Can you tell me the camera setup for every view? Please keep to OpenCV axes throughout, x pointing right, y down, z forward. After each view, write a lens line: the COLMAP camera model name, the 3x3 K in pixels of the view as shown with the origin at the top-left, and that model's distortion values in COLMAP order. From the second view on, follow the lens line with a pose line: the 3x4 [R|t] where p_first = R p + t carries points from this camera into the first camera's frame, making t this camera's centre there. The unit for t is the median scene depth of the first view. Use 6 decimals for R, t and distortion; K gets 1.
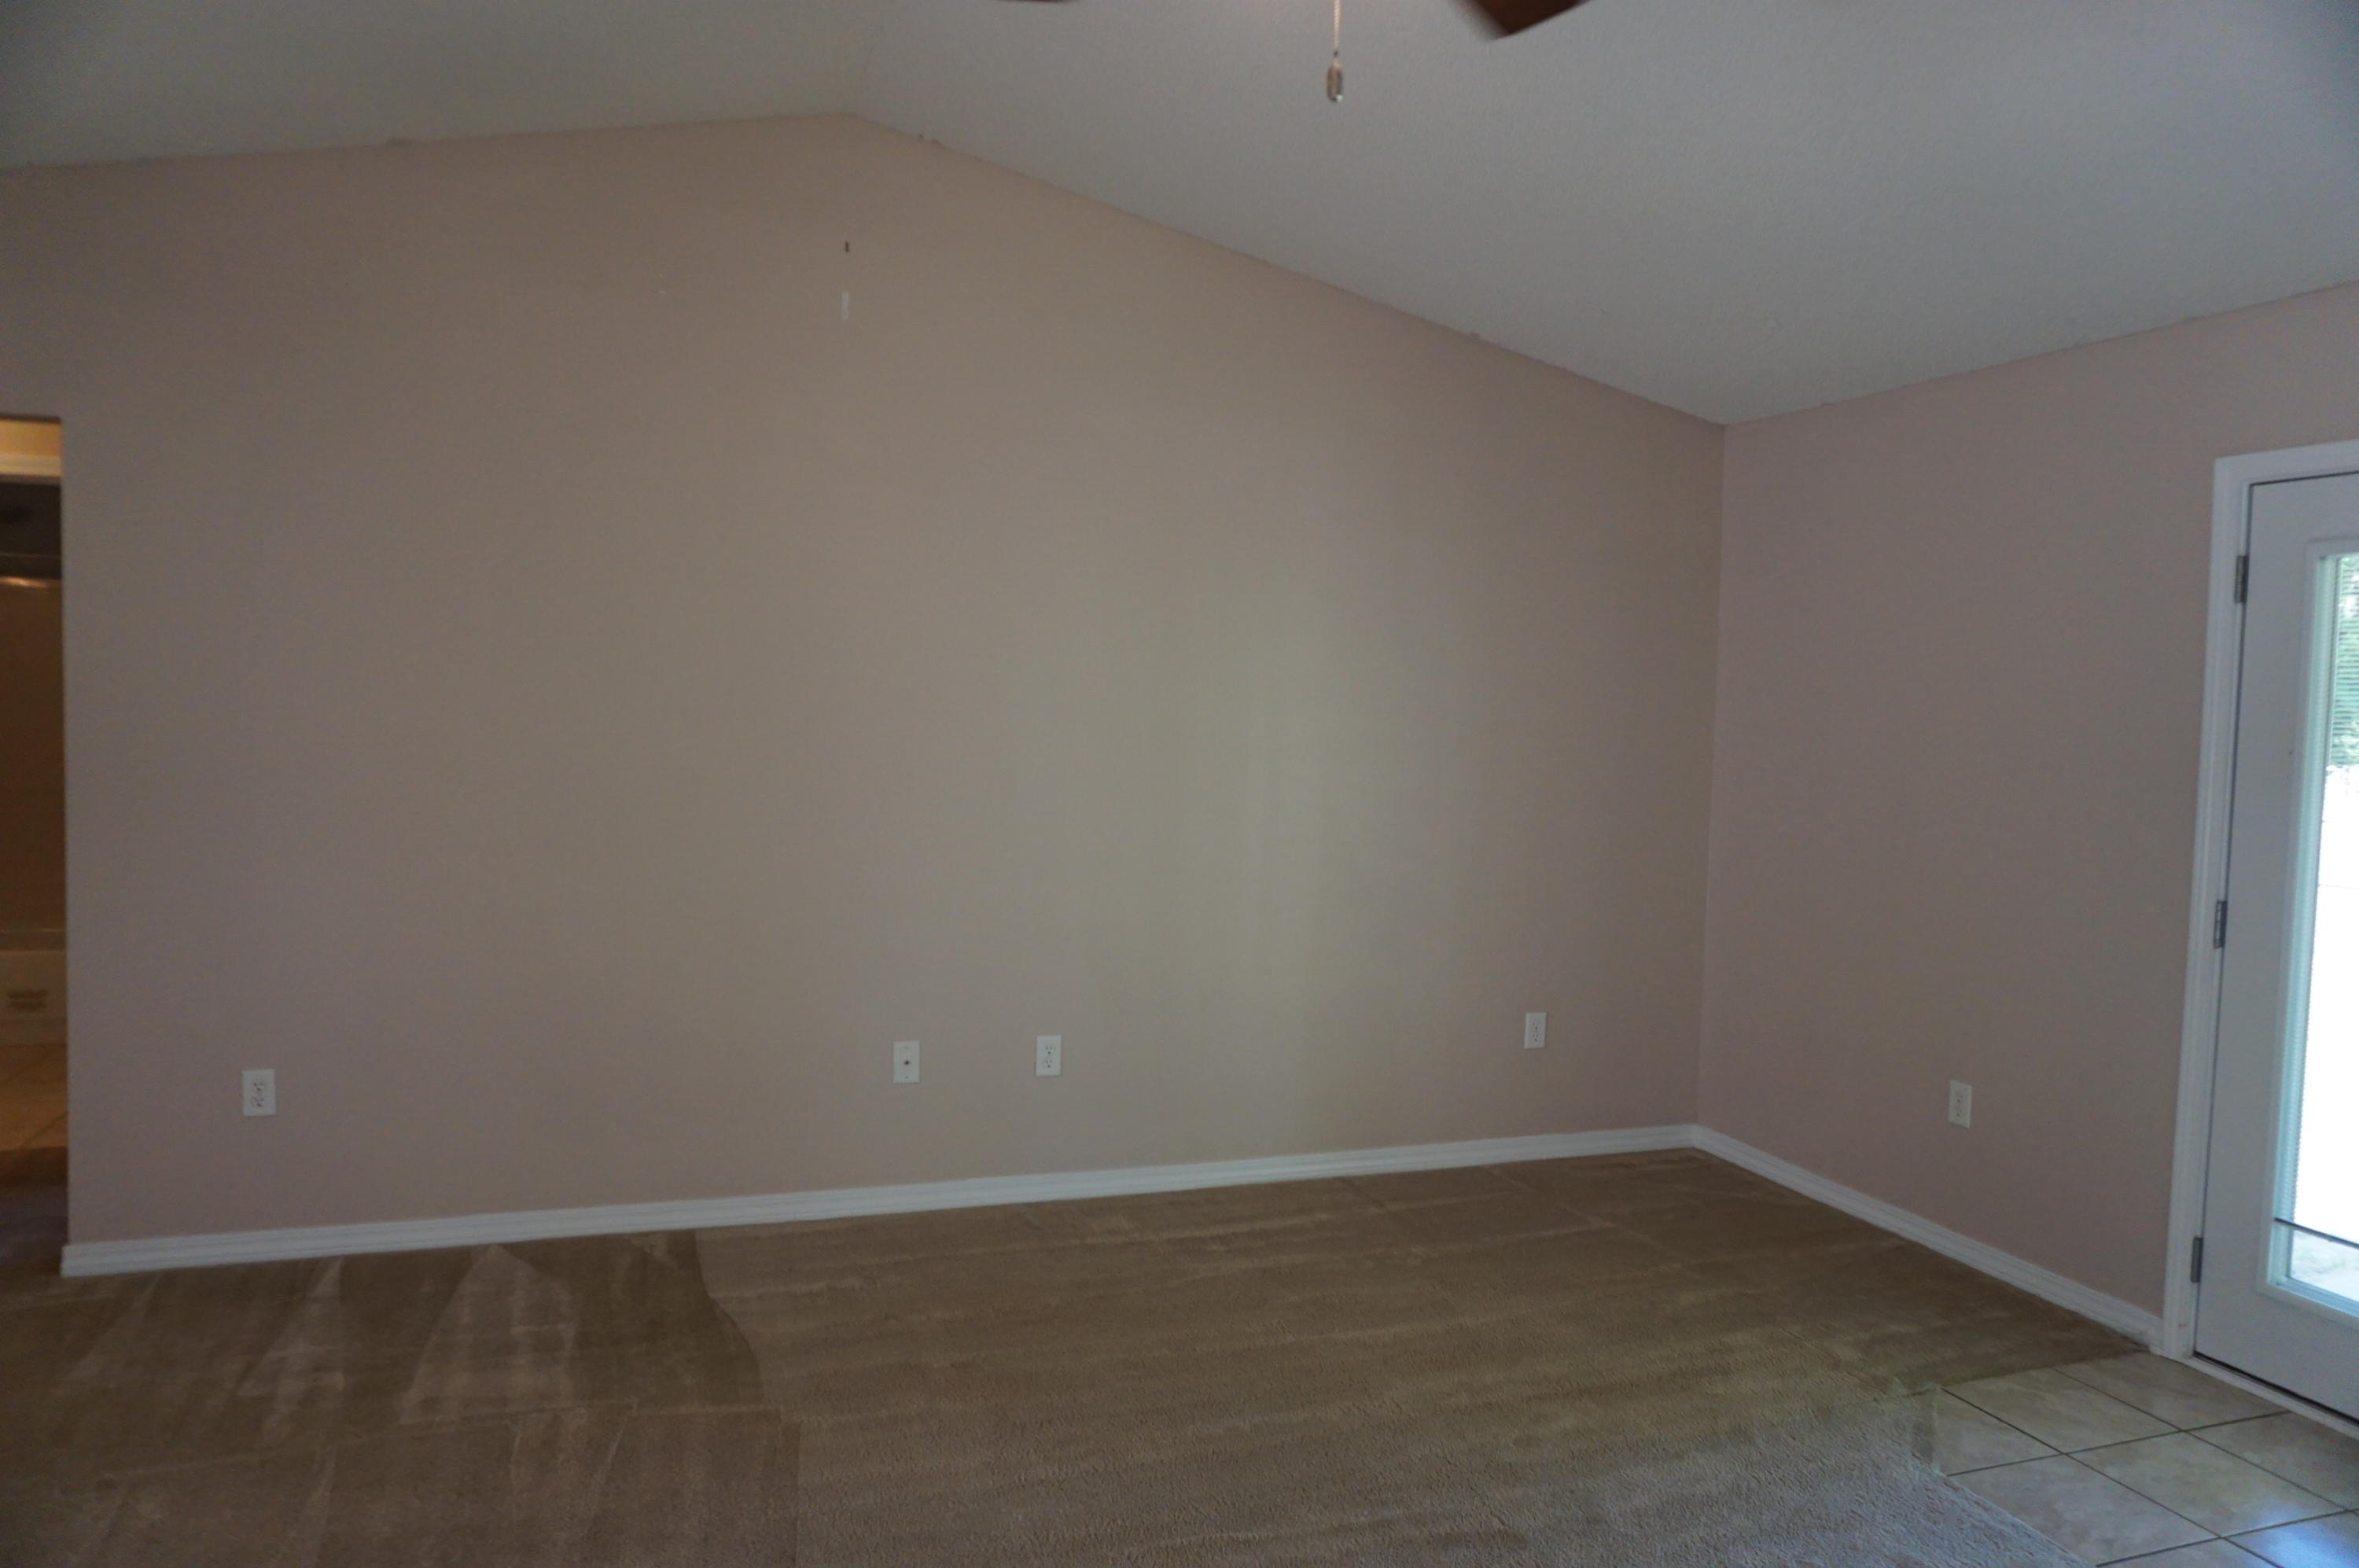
lens RADIAL K [[1578.9, 0, 1172.7], [0, 1578.9, 792.9], [0, 0, 1]] dist [-0.045703, 0.033635]
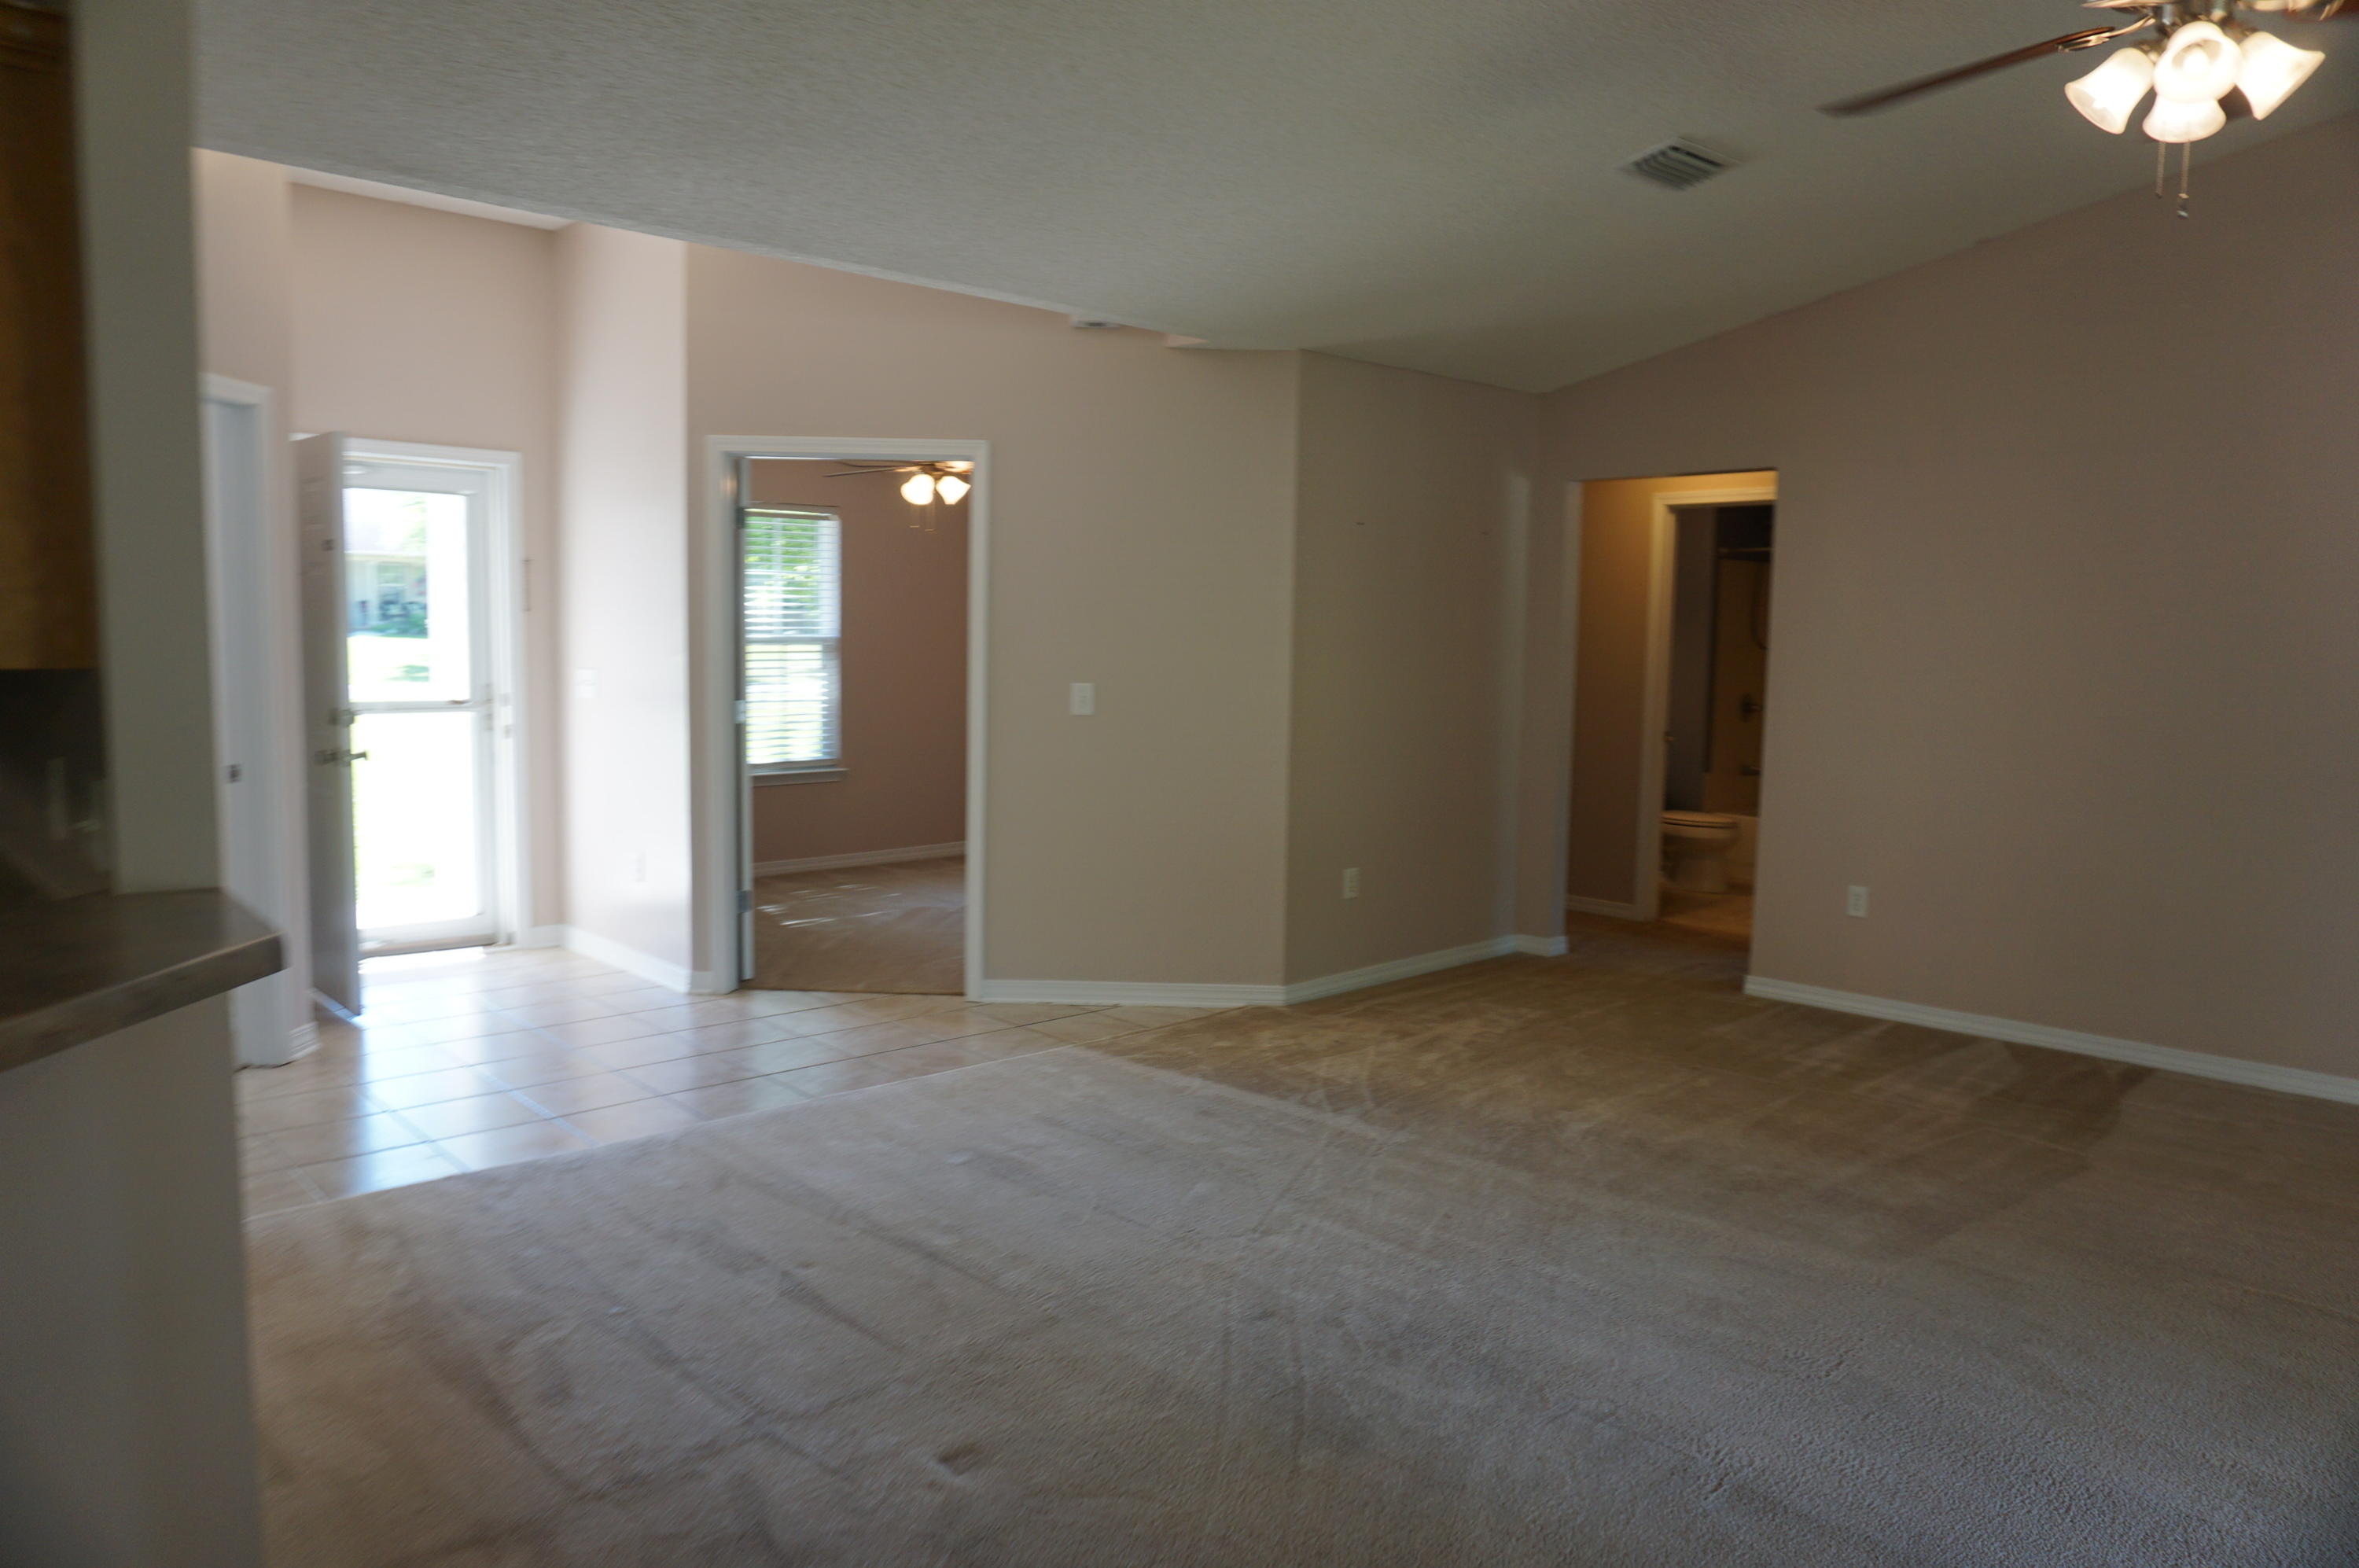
lens RADIAL K [[1578.9, 0, 1172.7], [0, 1578.9, 792.9], [0, 0, 1]] dist [-0.045703, 0.033635]
pose [[0.411873, 0.072185, -0.908378, 0.556367], [-0.055320, 0.997000, 0.054144, 0.046044], [0.909561, 0.027951, 0.414630, -0.255629]]
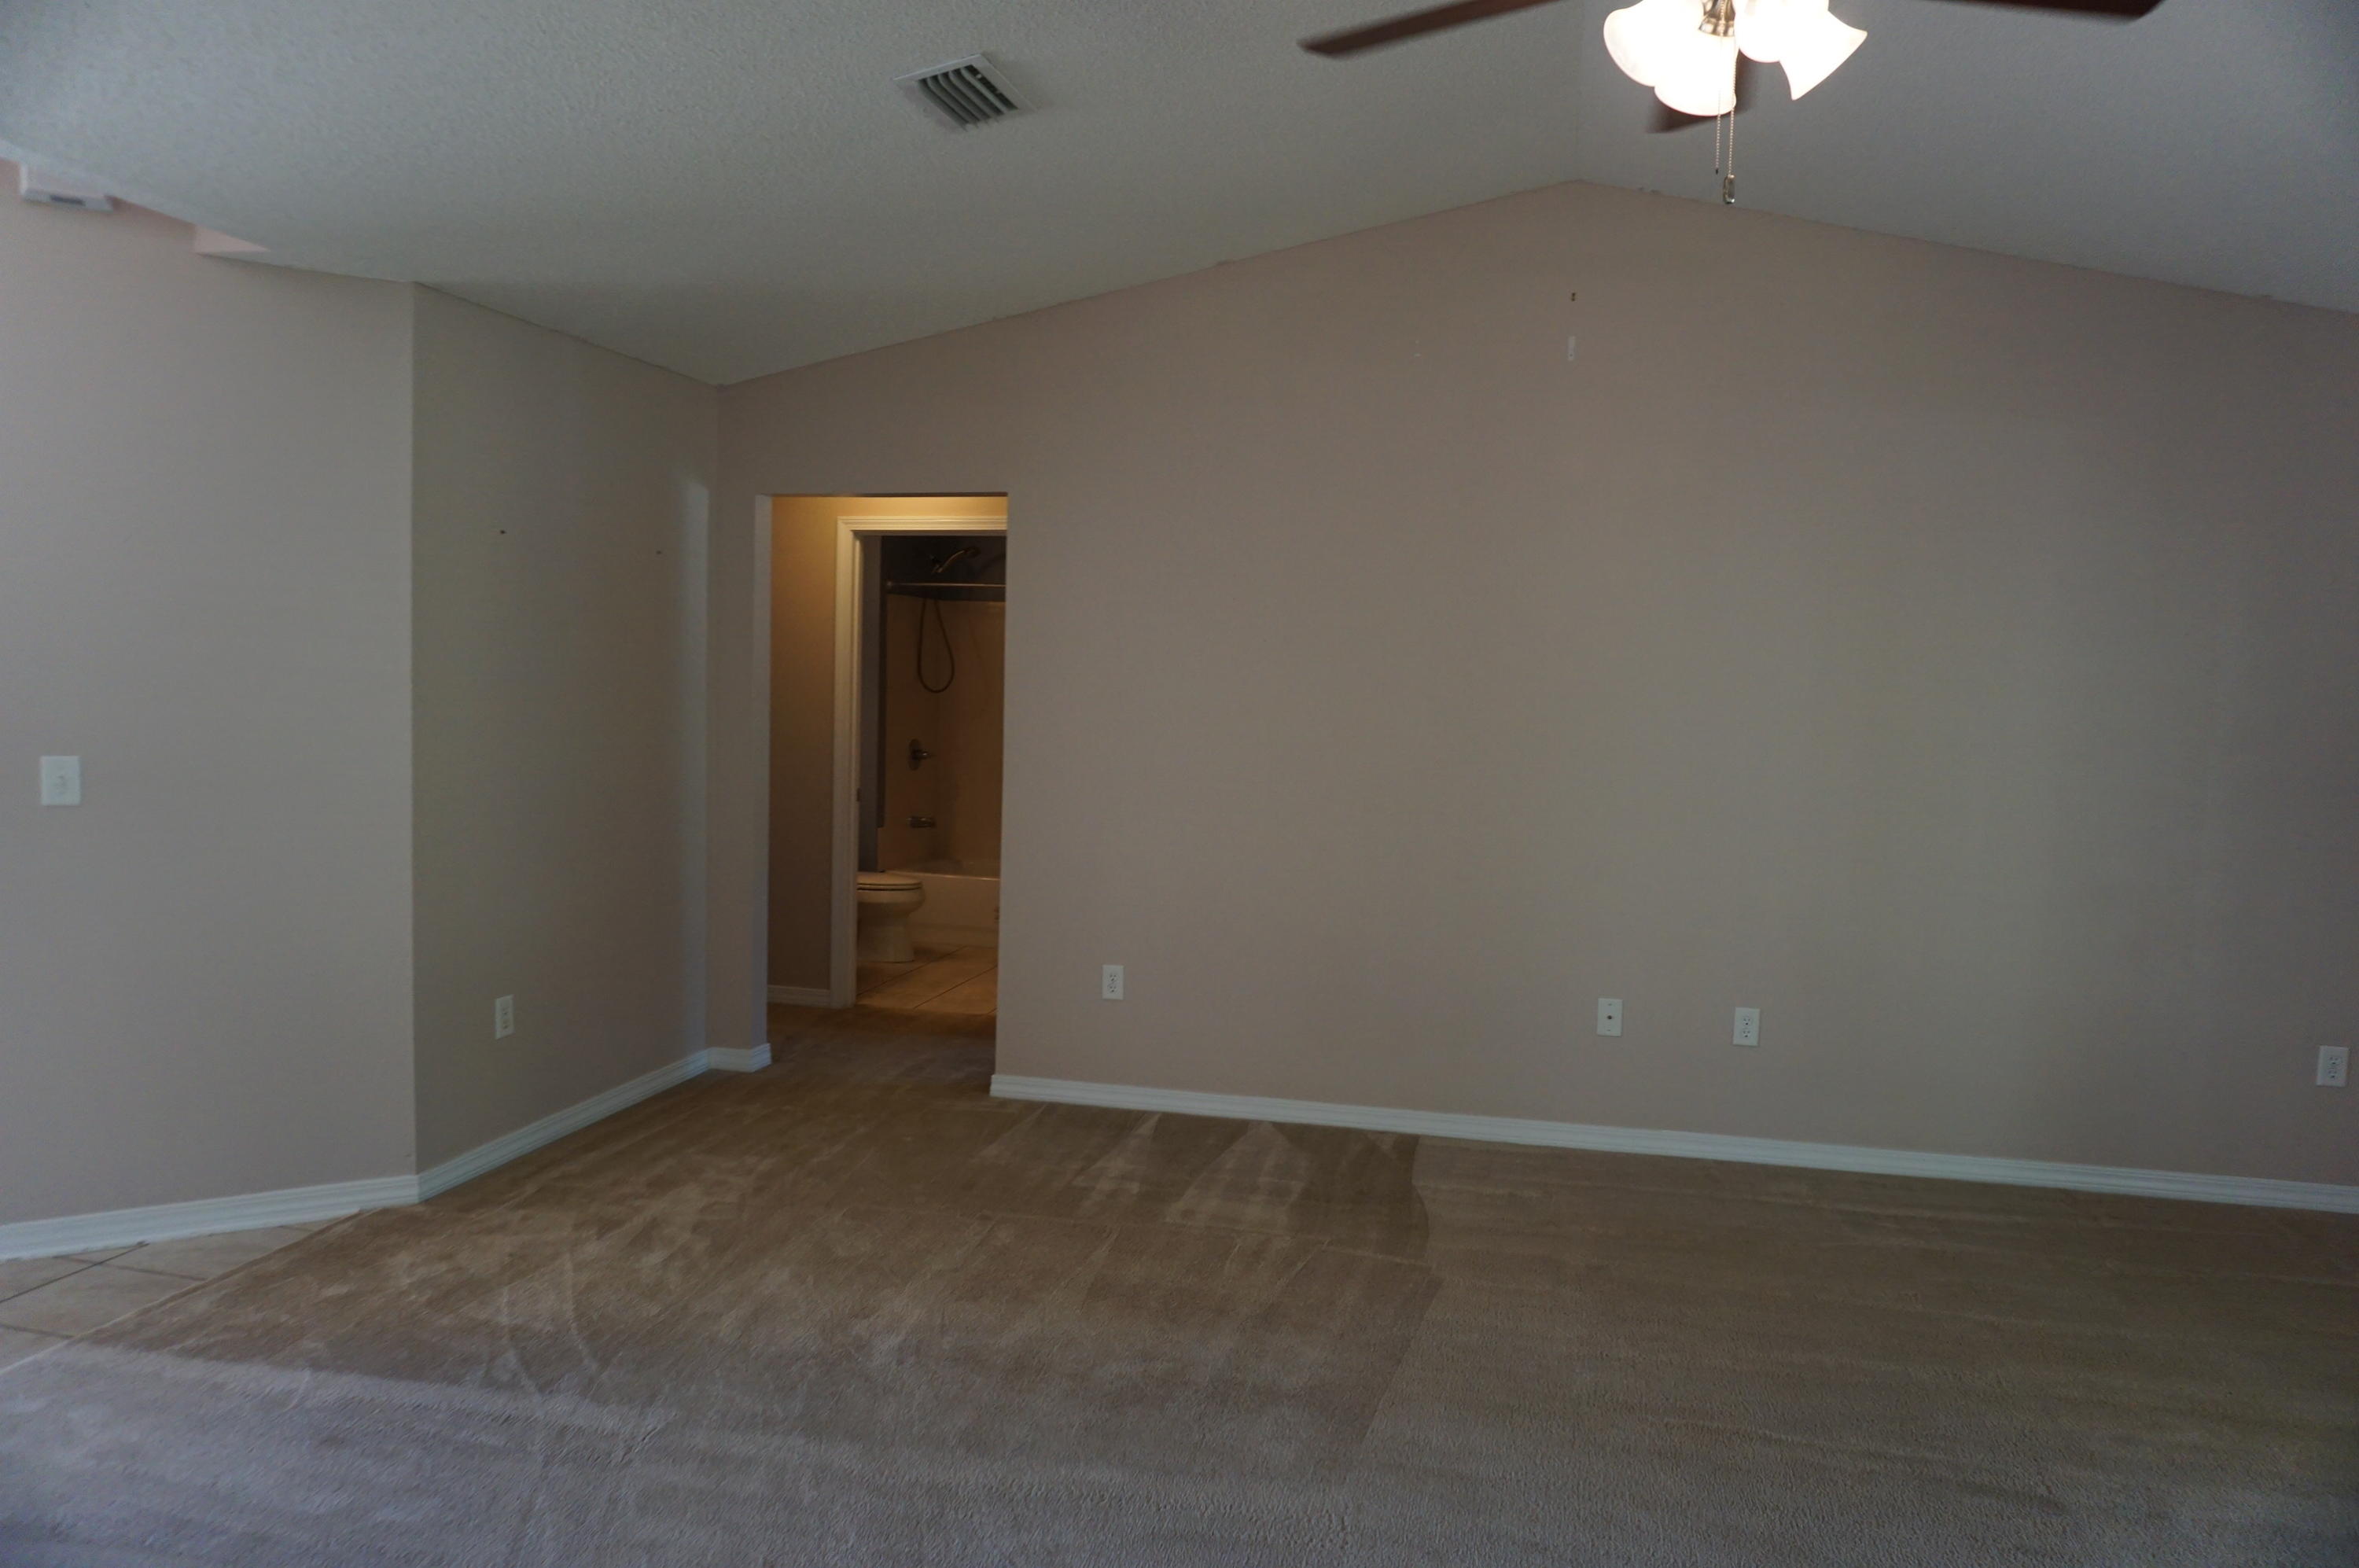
lens RADIAL K [[1578.9, 0, 1172.7], [0, 1578.9, 792.9], [0, 0, 1]] dist [-0.045703, 0.033635]
pose [[0.841821, 0.034121, -0.538677, 0.206132], [-0.034782, 0.999355, 0.008945, 0.015482], [0.538634, 0.011206, 0.842465, -0.138542]]
